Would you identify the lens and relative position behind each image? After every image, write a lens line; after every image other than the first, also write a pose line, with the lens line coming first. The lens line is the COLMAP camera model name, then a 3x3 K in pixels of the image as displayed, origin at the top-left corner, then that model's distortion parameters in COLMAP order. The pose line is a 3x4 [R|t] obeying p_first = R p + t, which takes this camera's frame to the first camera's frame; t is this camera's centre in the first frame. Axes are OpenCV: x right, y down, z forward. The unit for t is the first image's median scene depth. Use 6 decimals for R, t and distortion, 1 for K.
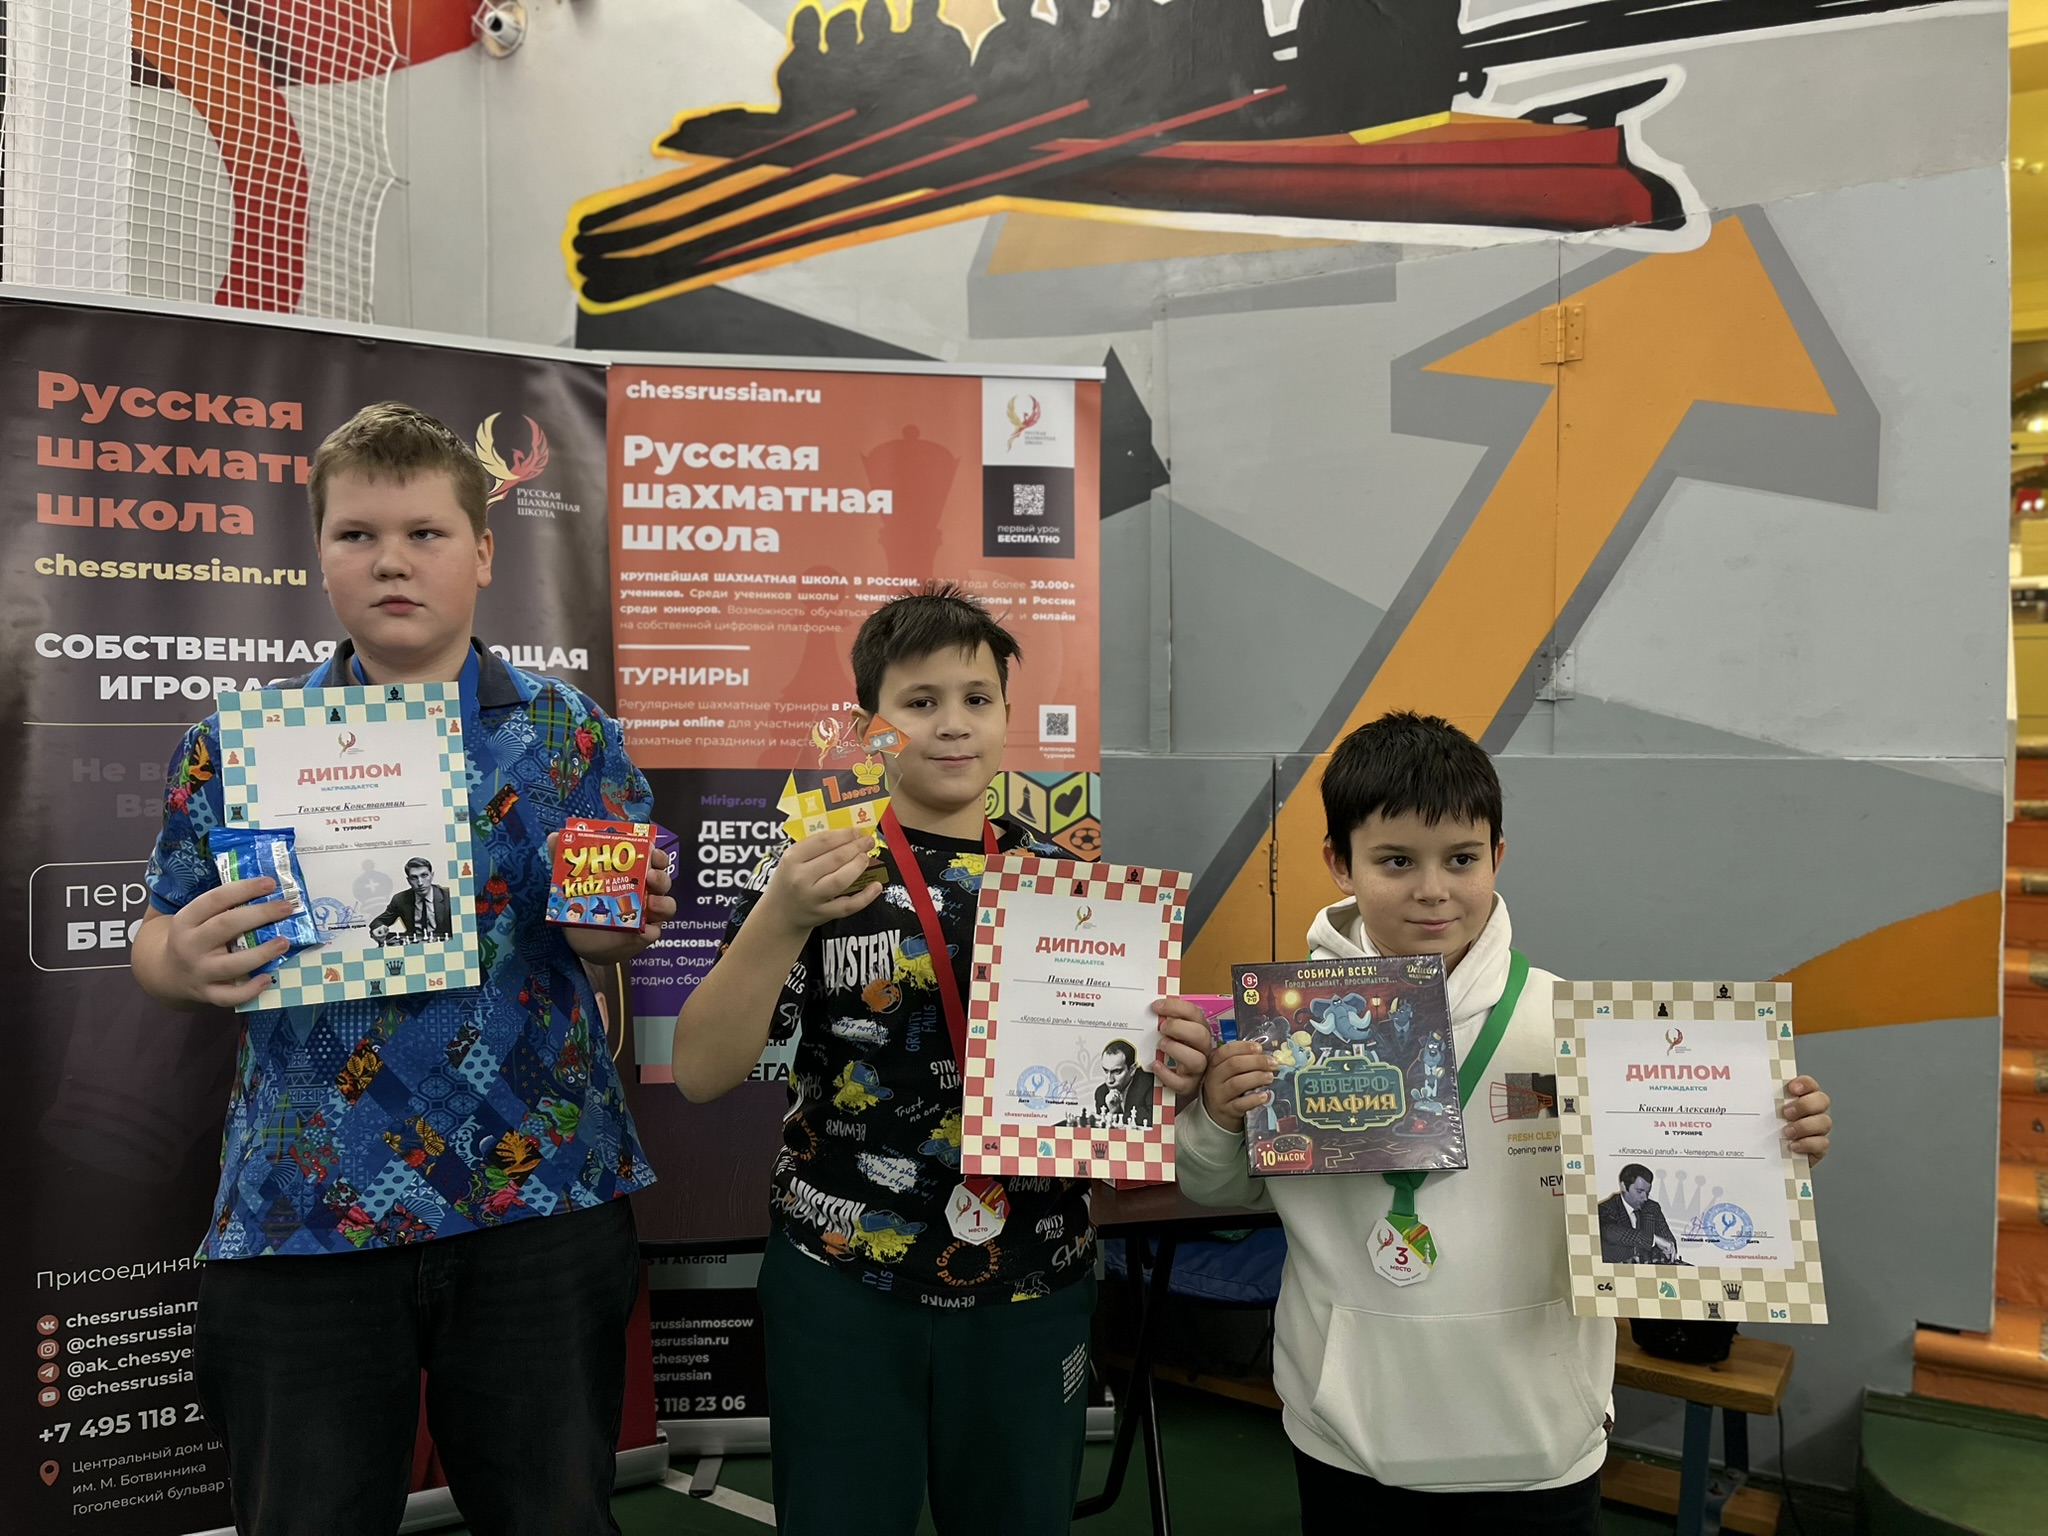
lens RADIAL K [[1528.8, 0, 1013.6], [0, 1528.8, 774.1], [0, 0, 1]] dist [0.068851, -0.108678]
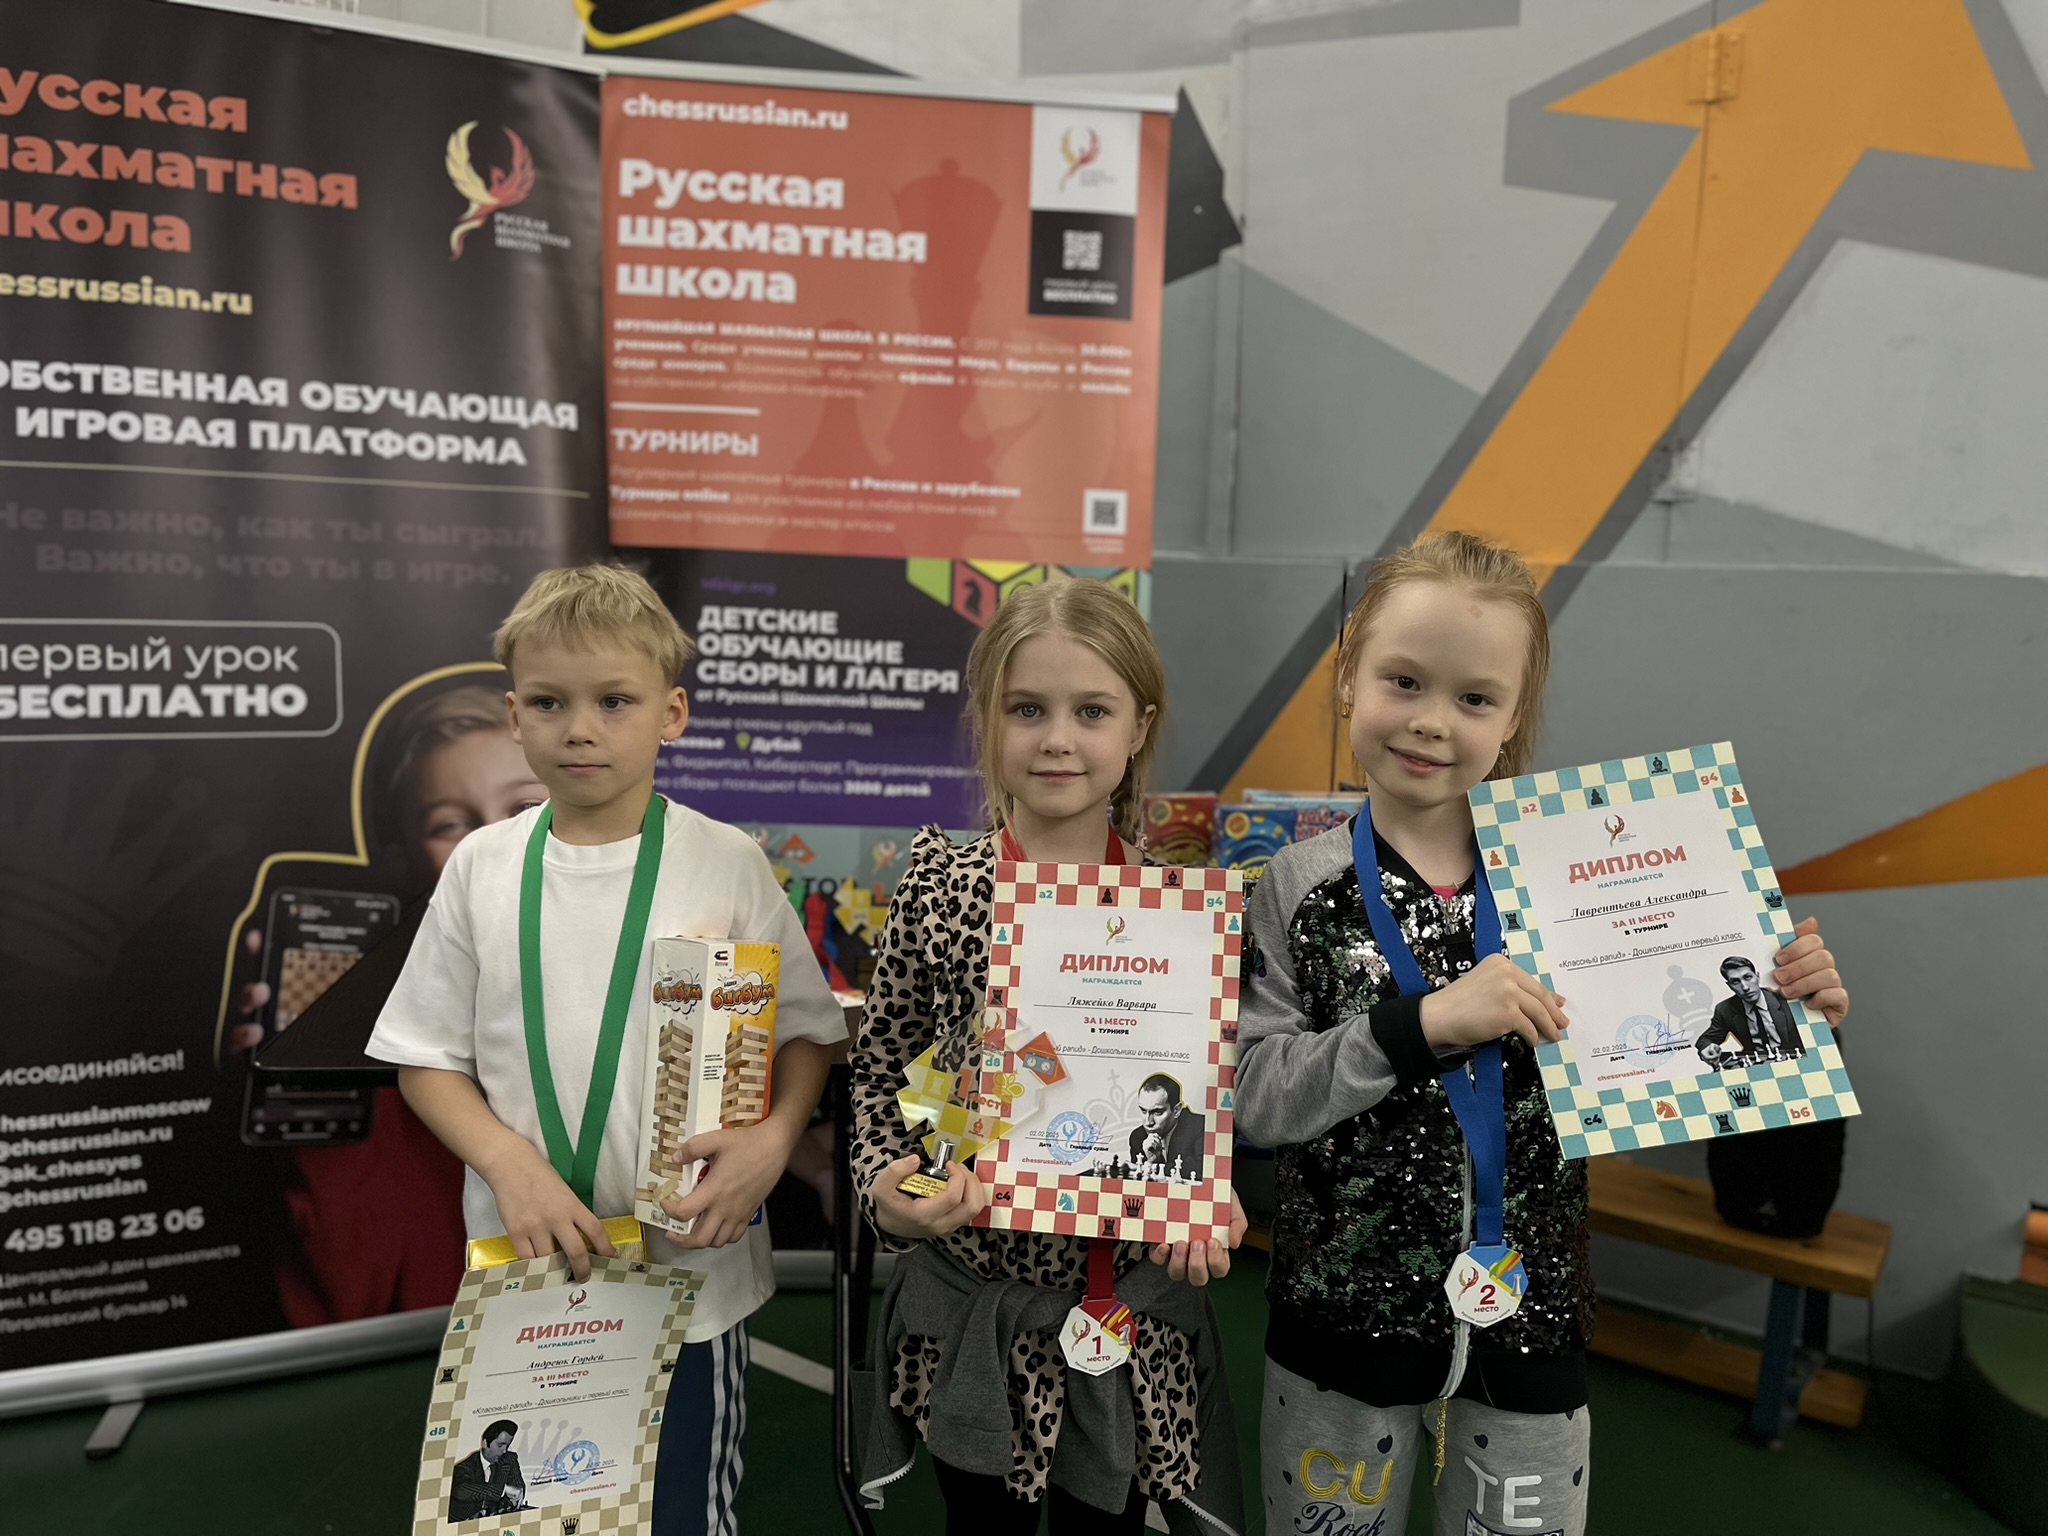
lens RADIAL K [[1502.8, 0, 1020.5], [0, 1502.8, 768.4], [0, 0, 1]] dist [0.064520, -0.105705]
pose [[0.999256, 0.035431, -0.015224, -0.001638], [-0.033750, 0.994491, 0.099245, 0.030423], [0.018657, -0.098657, 0.994947, 0.118341]]
